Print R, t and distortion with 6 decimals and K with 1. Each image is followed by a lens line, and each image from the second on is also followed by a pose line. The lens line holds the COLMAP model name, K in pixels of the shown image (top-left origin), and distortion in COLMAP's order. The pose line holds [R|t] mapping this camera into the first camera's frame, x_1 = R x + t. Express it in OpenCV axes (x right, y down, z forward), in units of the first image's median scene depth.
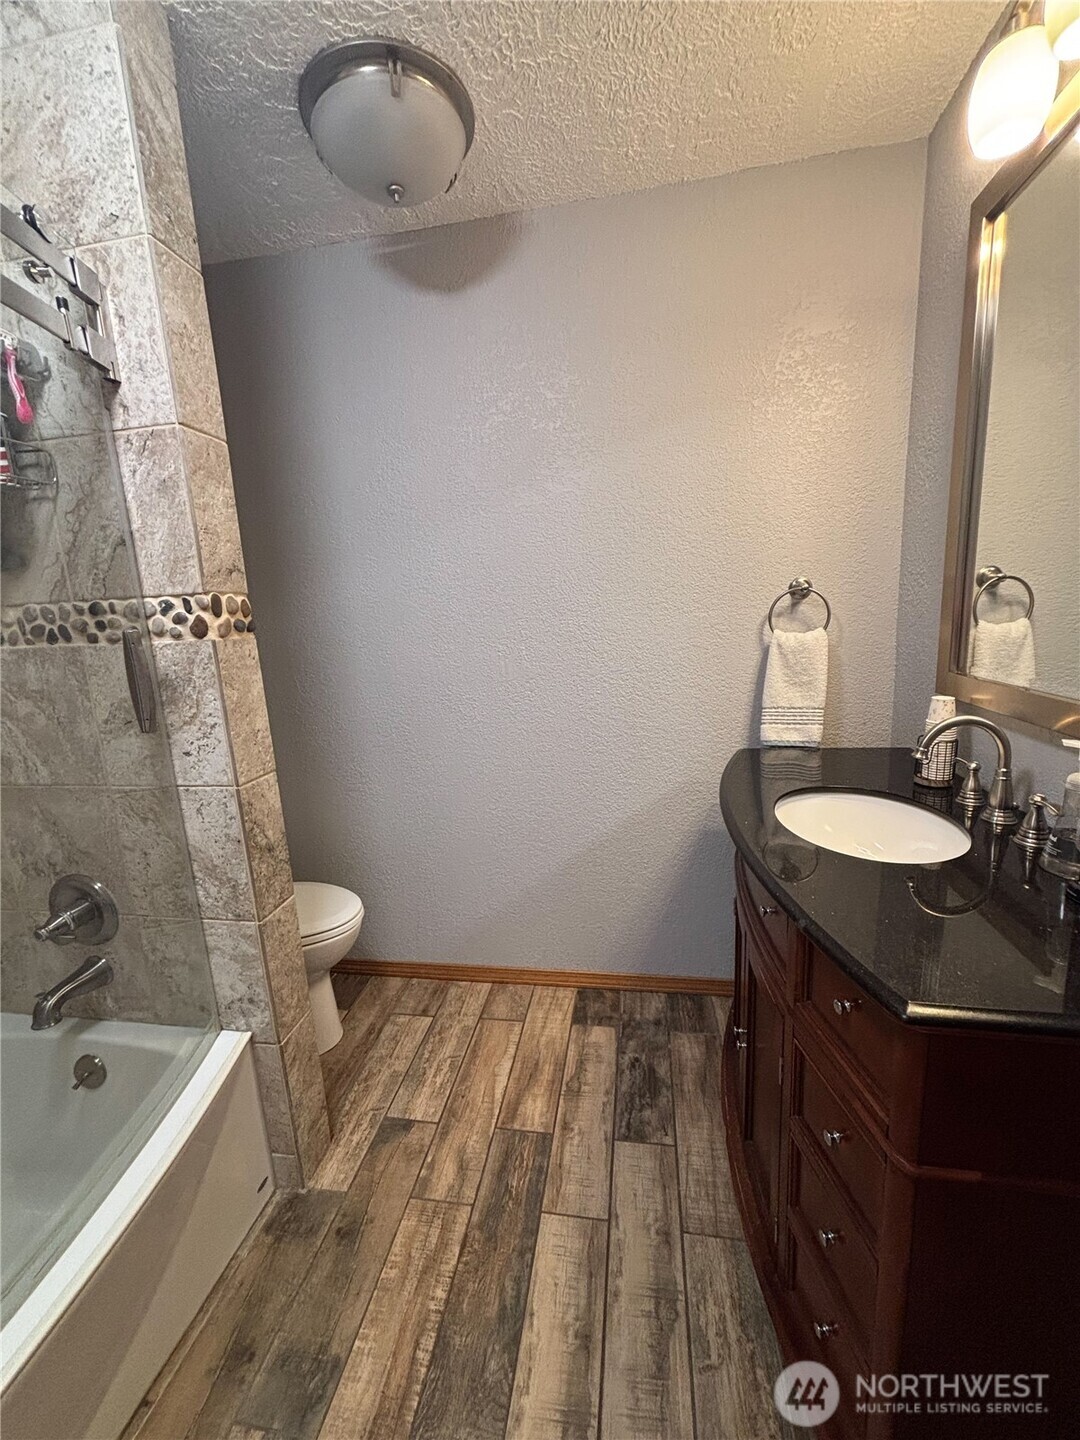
lens RADIAL K [[571.8, 0, 540.4], [0, 571.8, 720.0], [0, 0, 1]] dist [-0.006200, 0.000240]
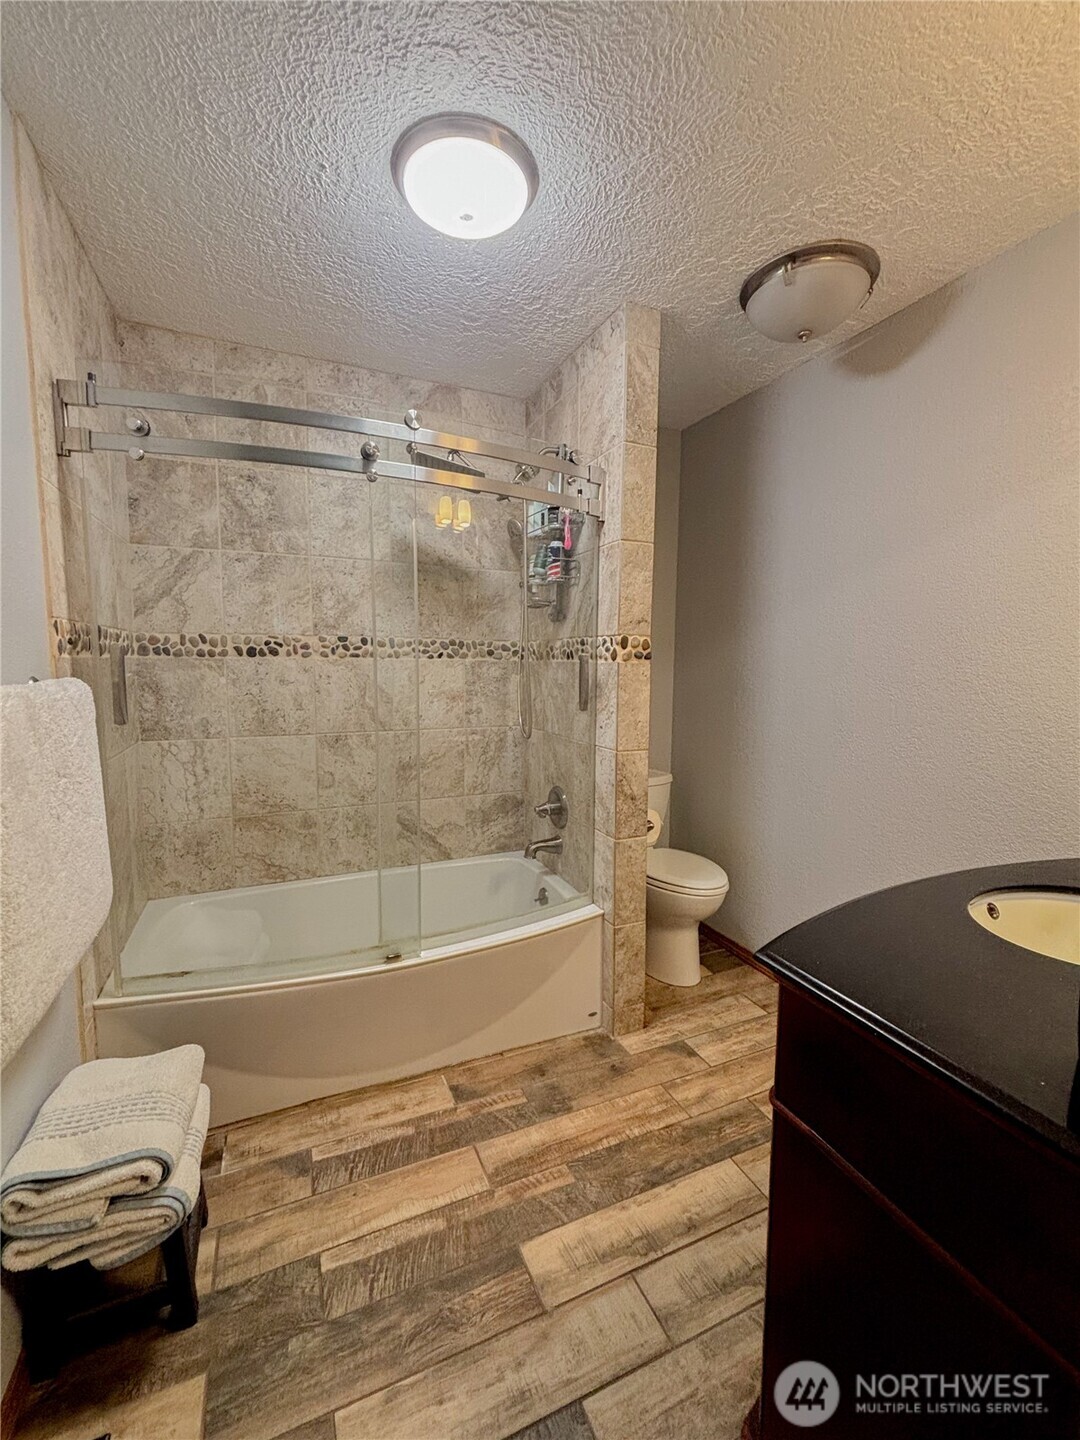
lens RADIAL K [[571.8, 0, 529.8], [0, 571.8, 717.6], [0, 0, 1]] dist [-0.006200, 0.000240]
pose [[0.548926, 0.141059, -0.823883, 0.664009], [-0.195003, 0.980071, 0.037876, 0.007662], [0.812806, 0.139868, 0.565493, -0.142304]]
